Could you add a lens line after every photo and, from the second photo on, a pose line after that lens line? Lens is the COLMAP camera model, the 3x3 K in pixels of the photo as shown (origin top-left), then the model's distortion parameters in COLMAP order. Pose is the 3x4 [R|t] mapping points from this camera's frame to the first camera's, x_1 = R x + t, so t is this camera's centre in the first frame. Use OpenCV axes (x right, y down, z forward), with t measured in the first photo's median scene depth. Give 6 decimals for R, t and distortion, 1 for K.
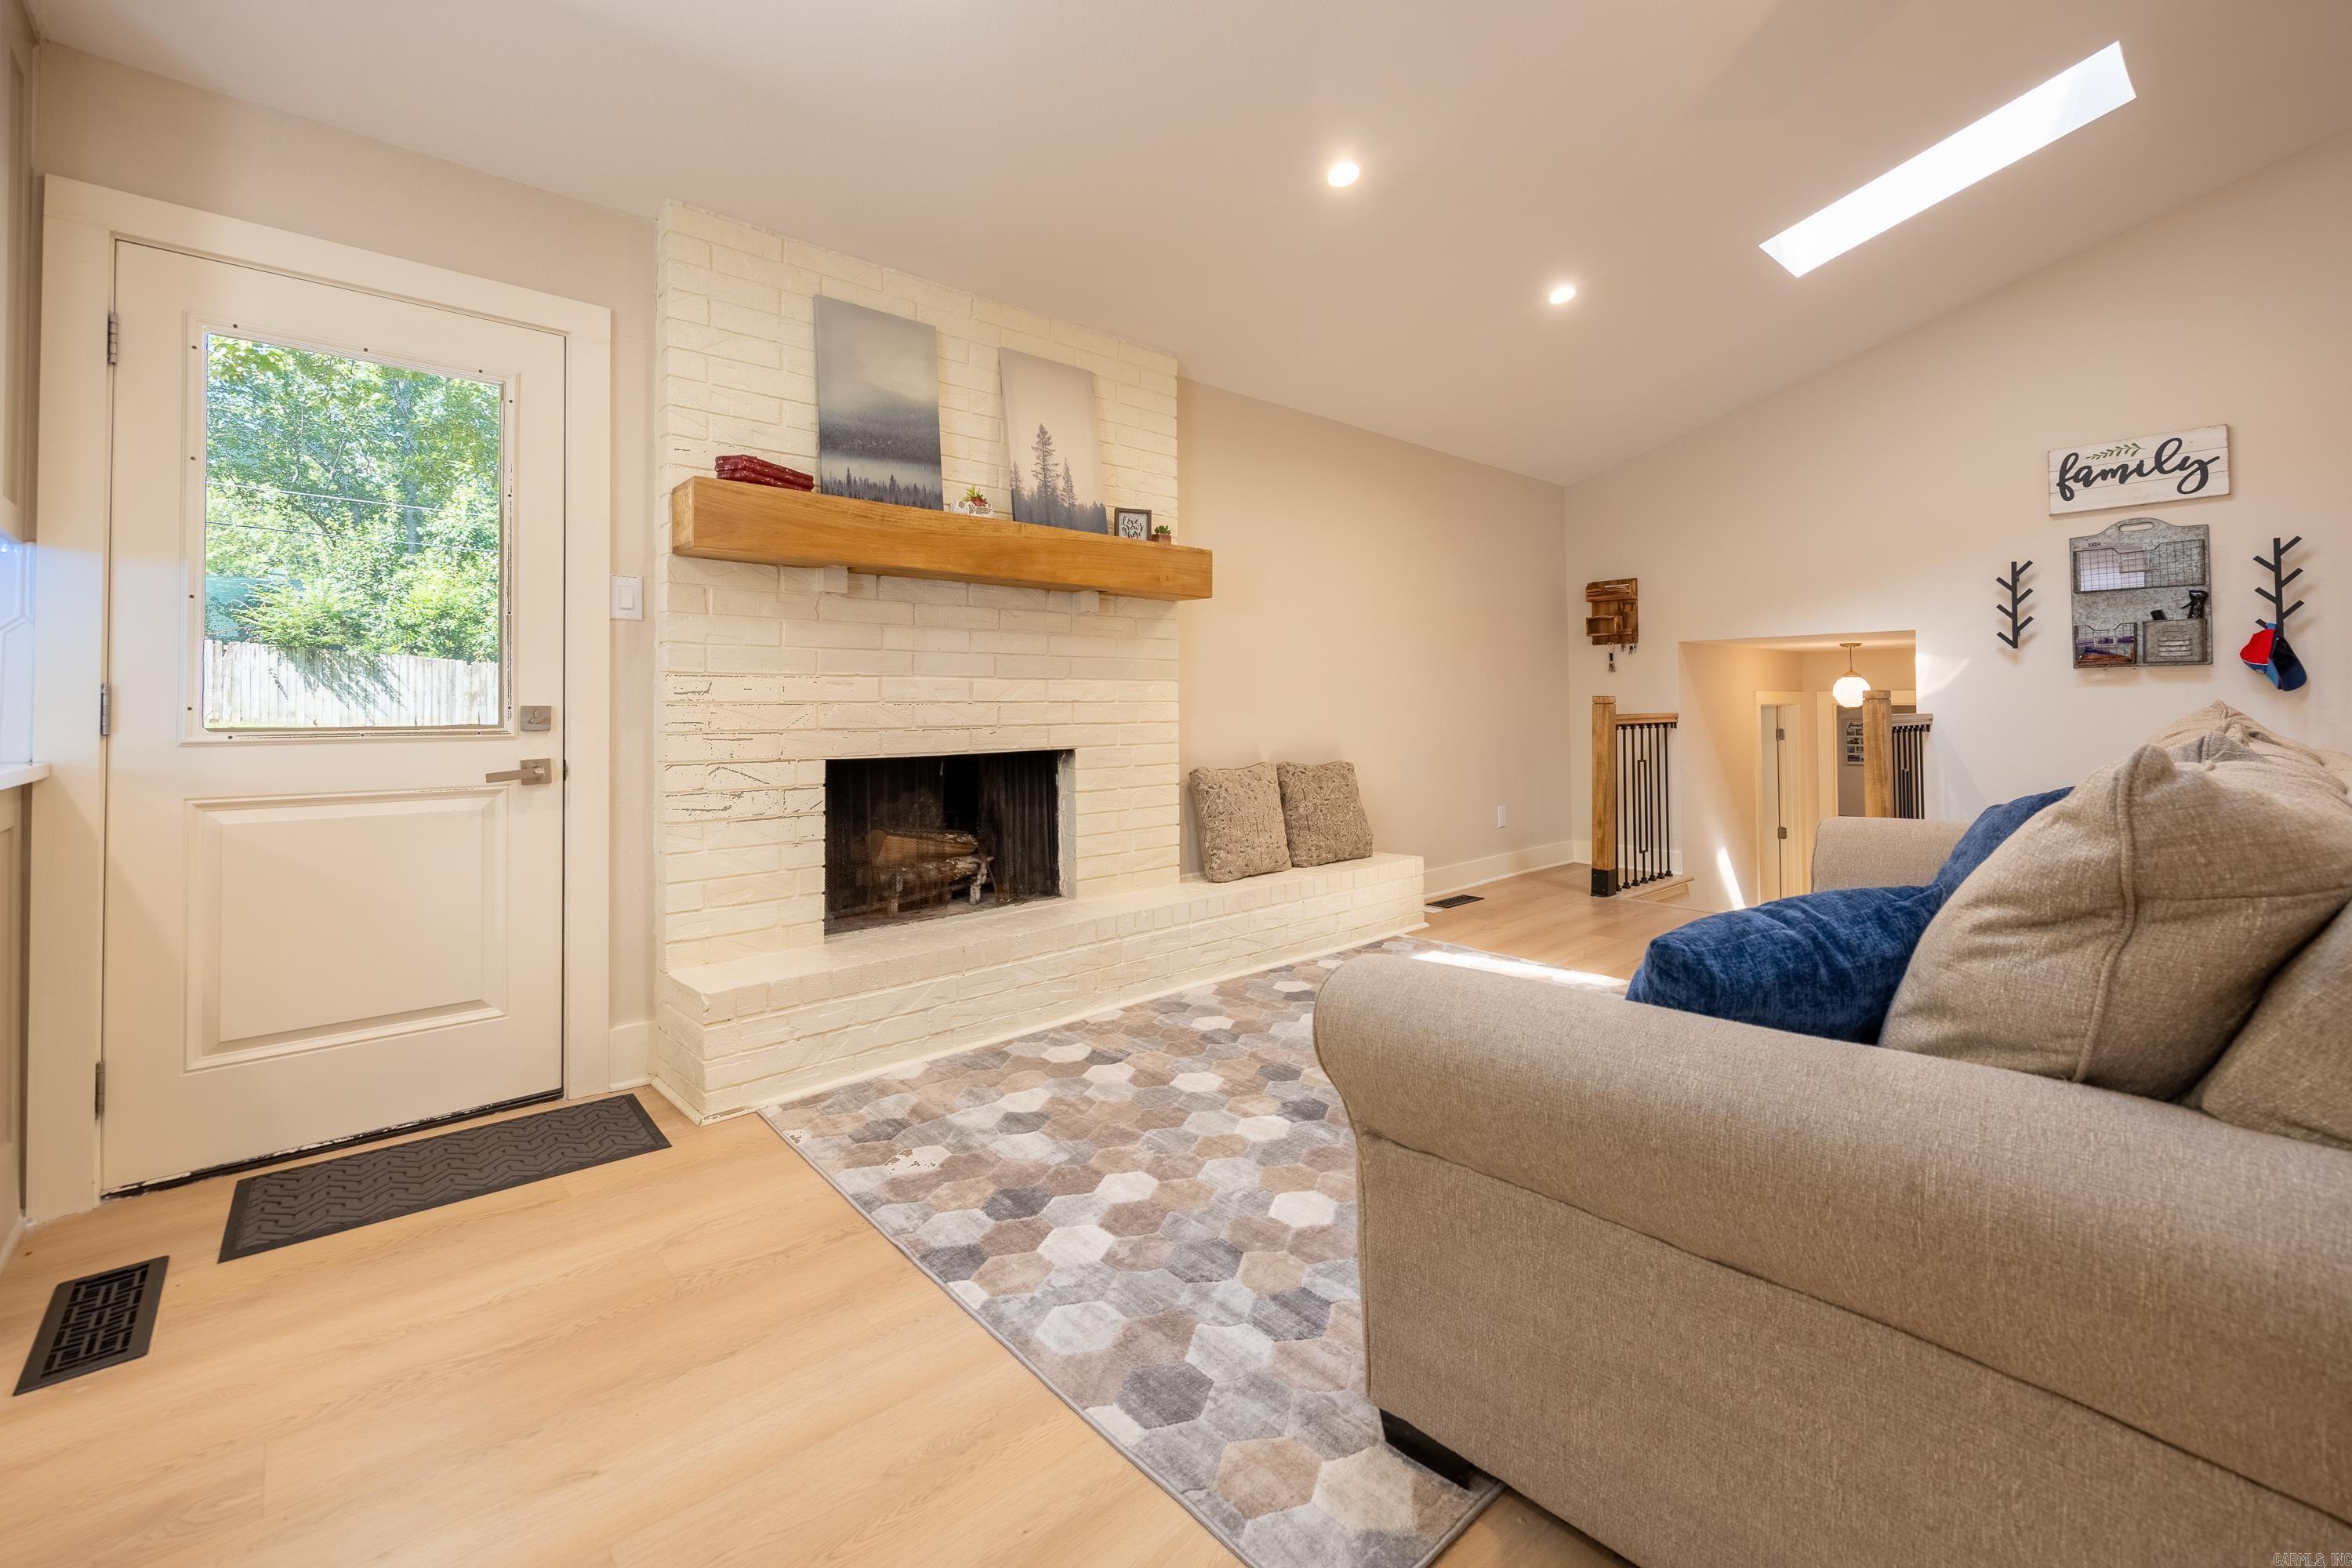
lens RADIAL K [[992.9, 0, 1232.5], [0, 992.9, 690.0], [0, 0, 1]] dist [-0.000155, -0.000040]
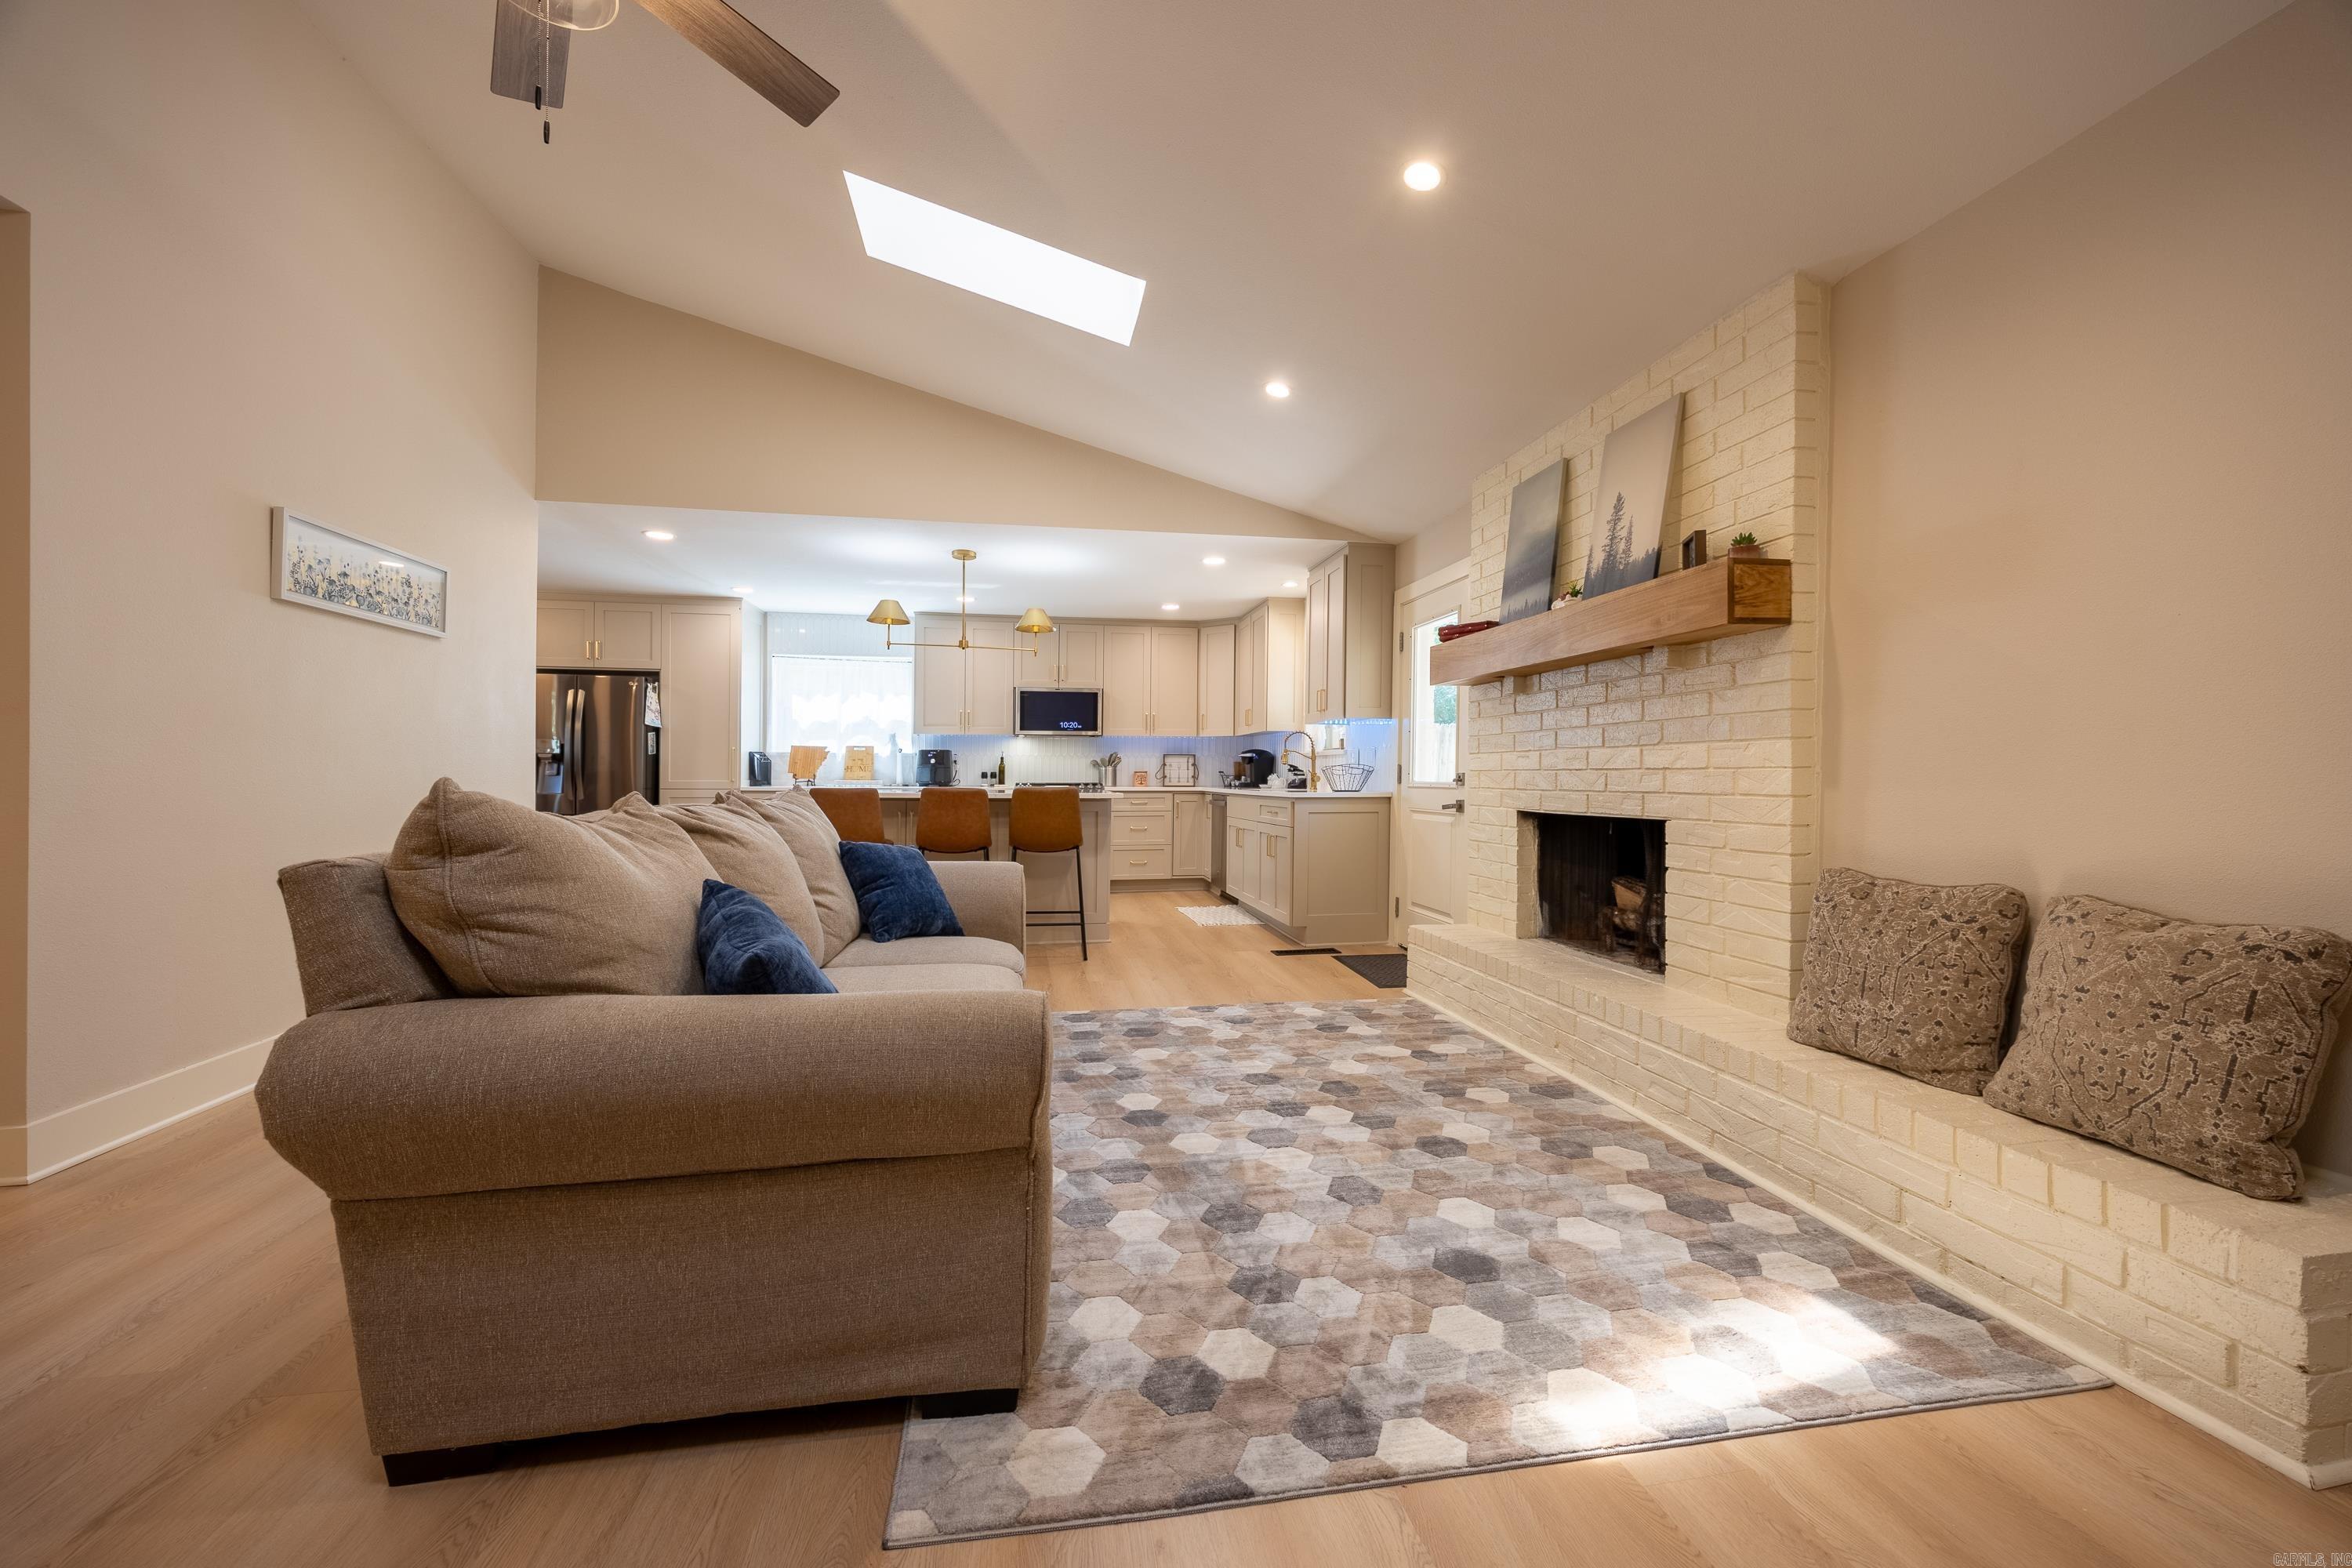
lens RADIAL K [[912.0, 0, 1180.1], [0, 912.0, 776.3], [0, 0, 1]] dist [0.000199, 0.000499]
pose [[-0.548001, 0.007357, -0.836446, 0.887571], [0.016572, 0.999861, -0.002062, 0.014606], [0.836314, -0.014992, -0.548046, 1.218439]]
